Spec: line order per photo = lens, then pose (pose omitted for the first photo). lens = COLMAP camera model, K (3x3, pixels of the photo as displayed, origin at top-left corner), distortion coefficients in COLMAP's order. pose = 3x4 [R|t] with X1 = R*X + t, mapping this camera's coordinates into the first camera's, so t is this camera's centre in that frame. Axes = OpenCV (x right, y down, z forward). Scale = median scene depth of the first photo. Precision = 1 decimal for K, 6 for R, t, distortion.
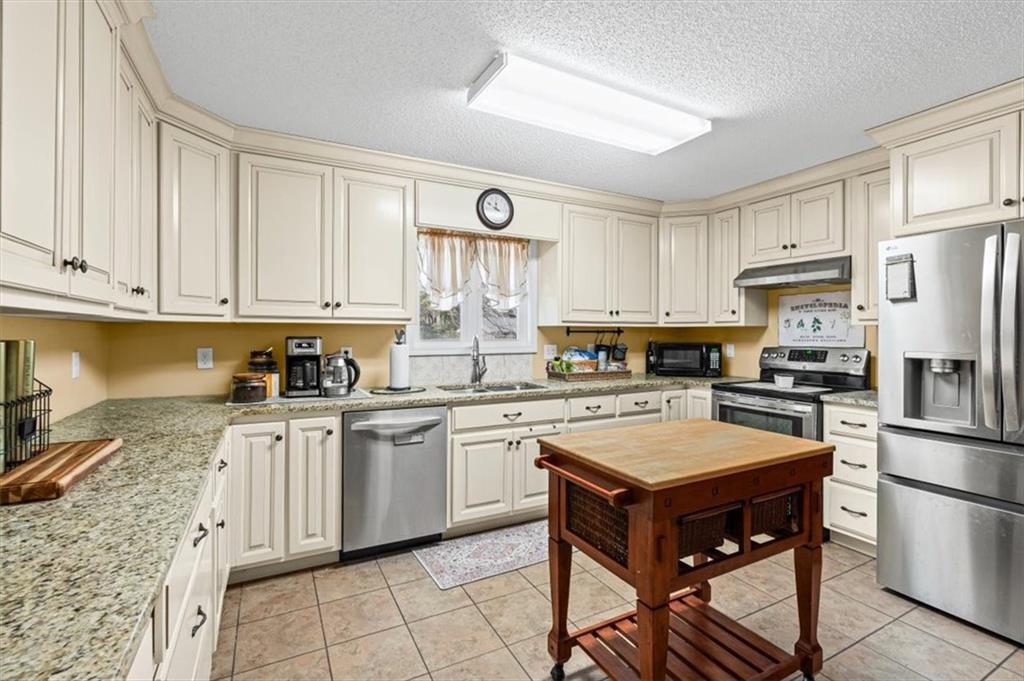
lens RADIAL K [[469.6, 0, 511.1], [0, 469.6, 336.7], [0, 0, 1]] dist [0.000218, 0.000876]
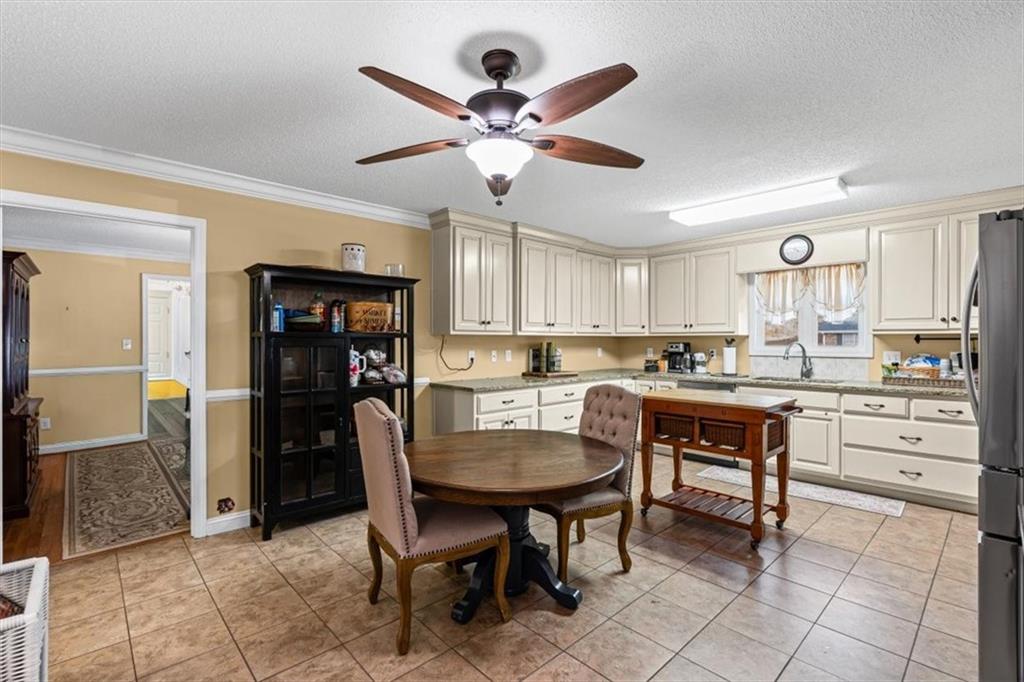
lens RADIAL K [[469.6, 0, 510.8], [0, 469.6, 339.7], [0, 0, 1]] dist [0.000218, 0.000876]
pose [[0.273492, -0.001891, -0.961872, 1.015525], [-0.005621, 0.999978, -0.003564, -0.000665], [0.961858, 0.006382, 0.273475, -0.166597]]
